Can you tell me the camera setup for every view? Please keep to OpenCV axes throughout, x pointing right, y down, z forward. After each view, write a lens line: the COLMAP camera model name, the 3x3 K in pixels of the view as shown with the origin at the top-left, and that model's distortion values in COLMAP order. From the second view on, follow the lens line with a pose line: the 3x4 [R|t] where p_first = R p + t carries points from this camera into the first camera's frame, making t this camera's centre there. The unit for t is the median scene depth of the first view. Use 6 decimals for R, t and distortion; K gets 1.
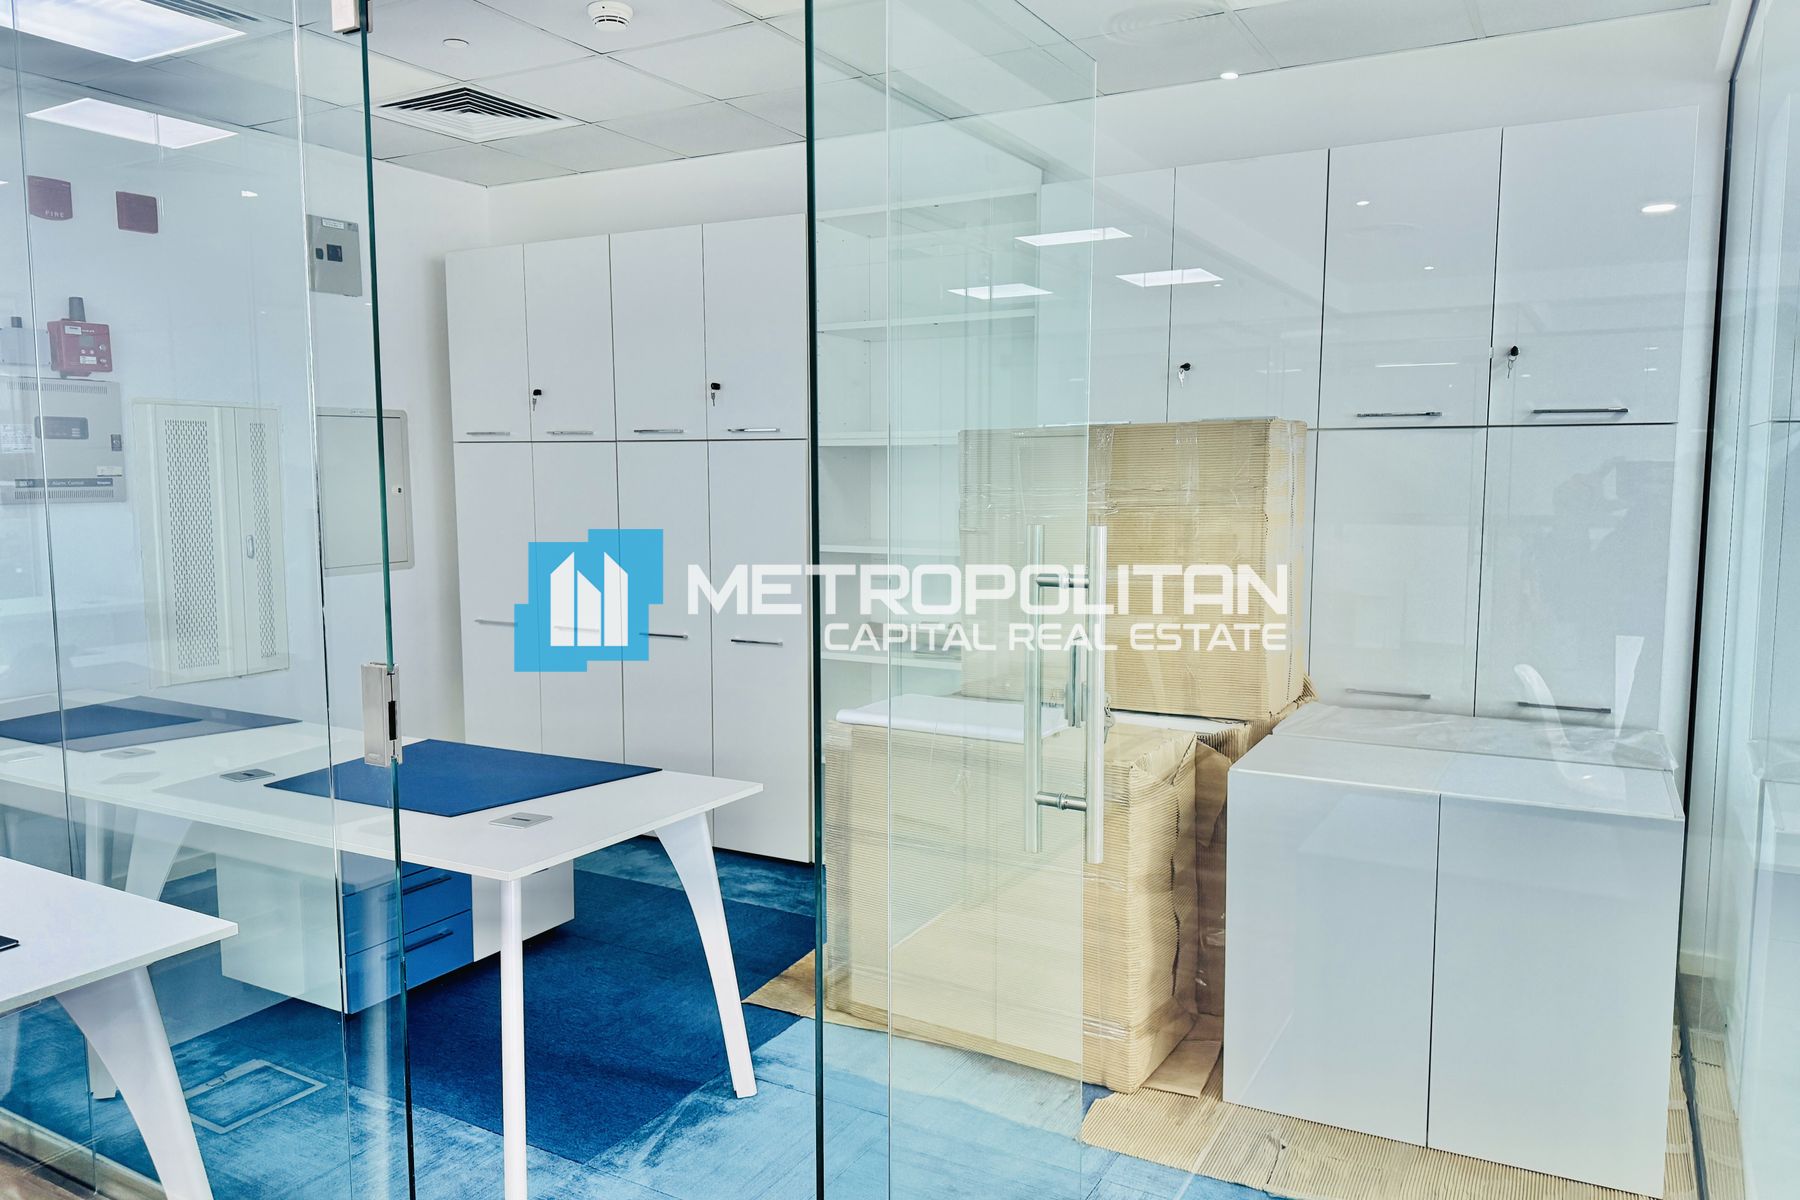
lens RADIAL K [[1265.1, 0, 900.0], [0, 1265.1, 600.0], [0, 0, 1]] dist [-0.005935, -0.000705]
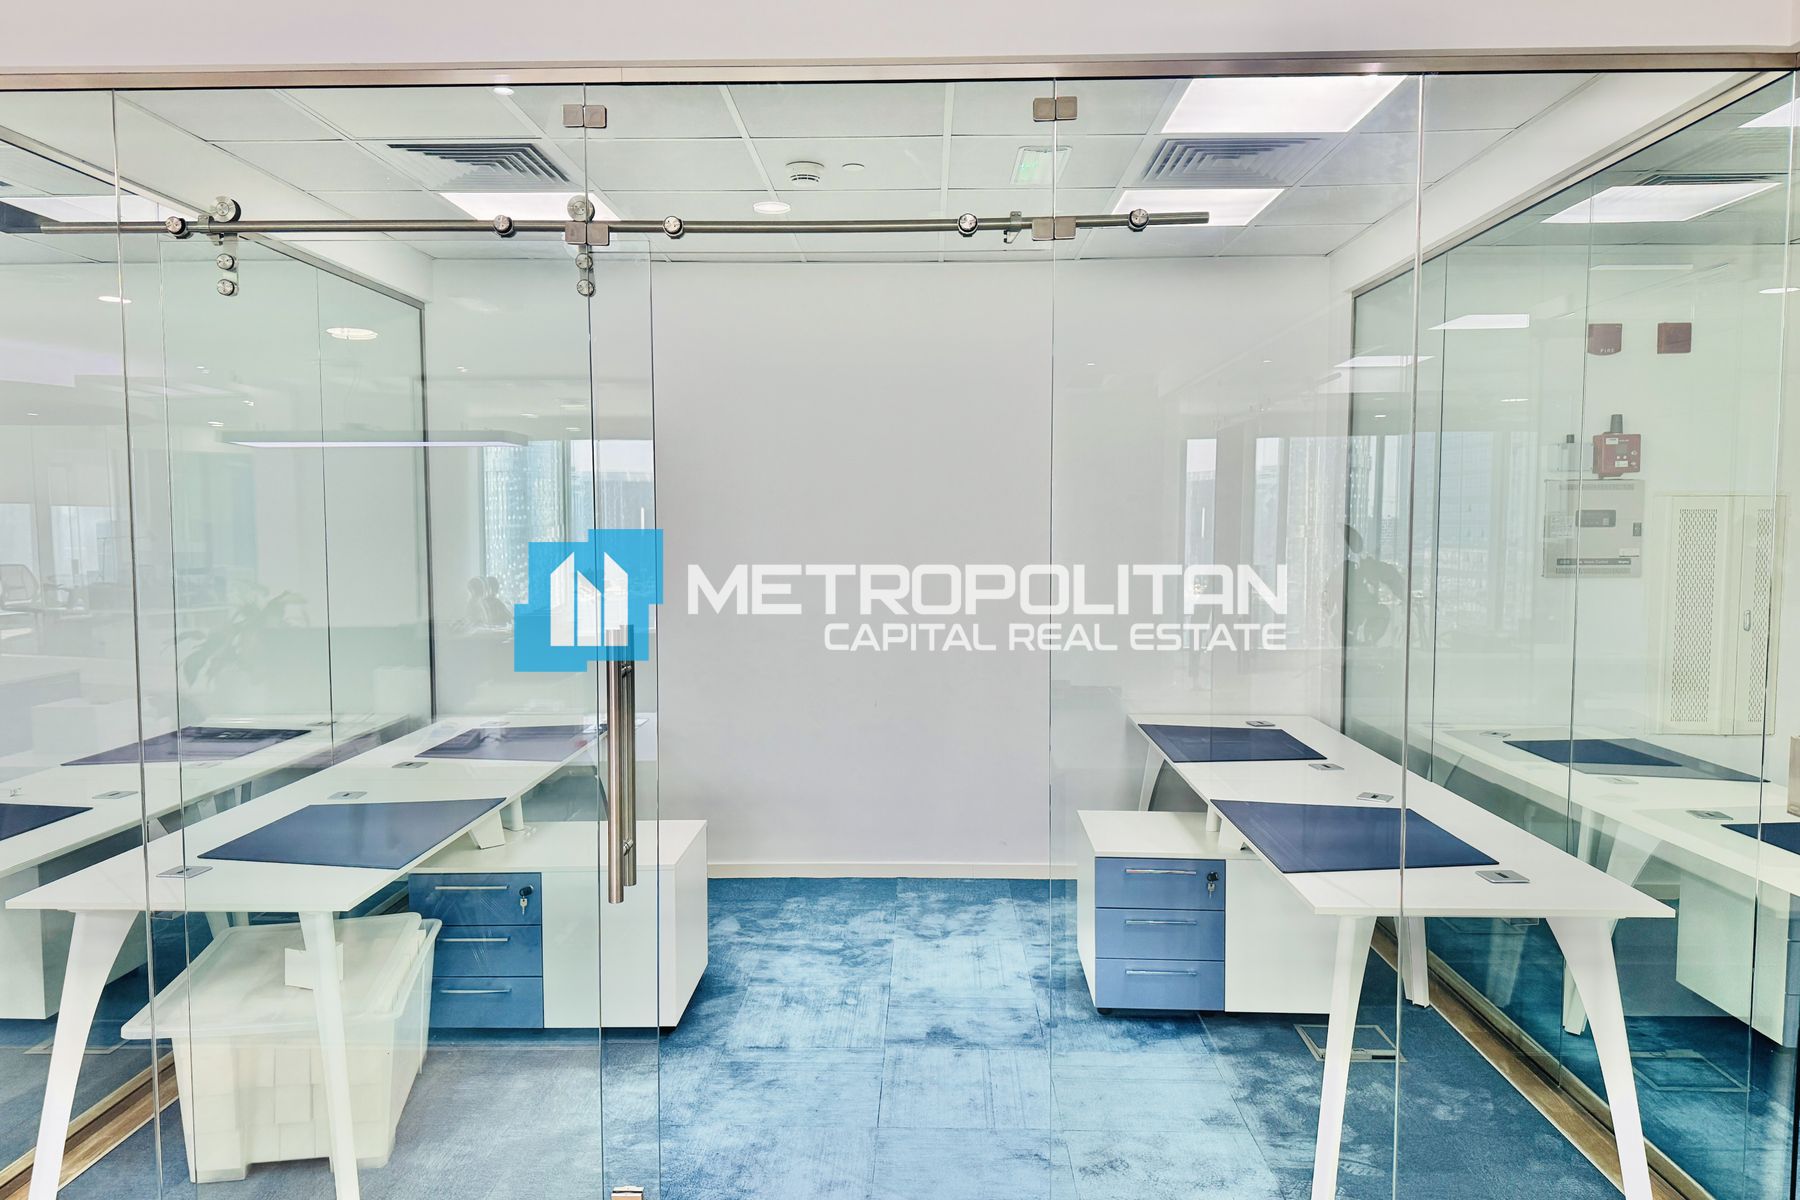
lens RADIAL K [[1258.4, 0, 897.7], [0, 1258.4, 617.6], [0, 0, 1]] dist [0.003766, -0.004786]
pose [[0.464757, 0.068191, -0.882808, 0.173560], [-0.087904, 0.995658, 0.030630, -0.019600], [0.881064, 0.063366, 0.468734, -0.265746]]
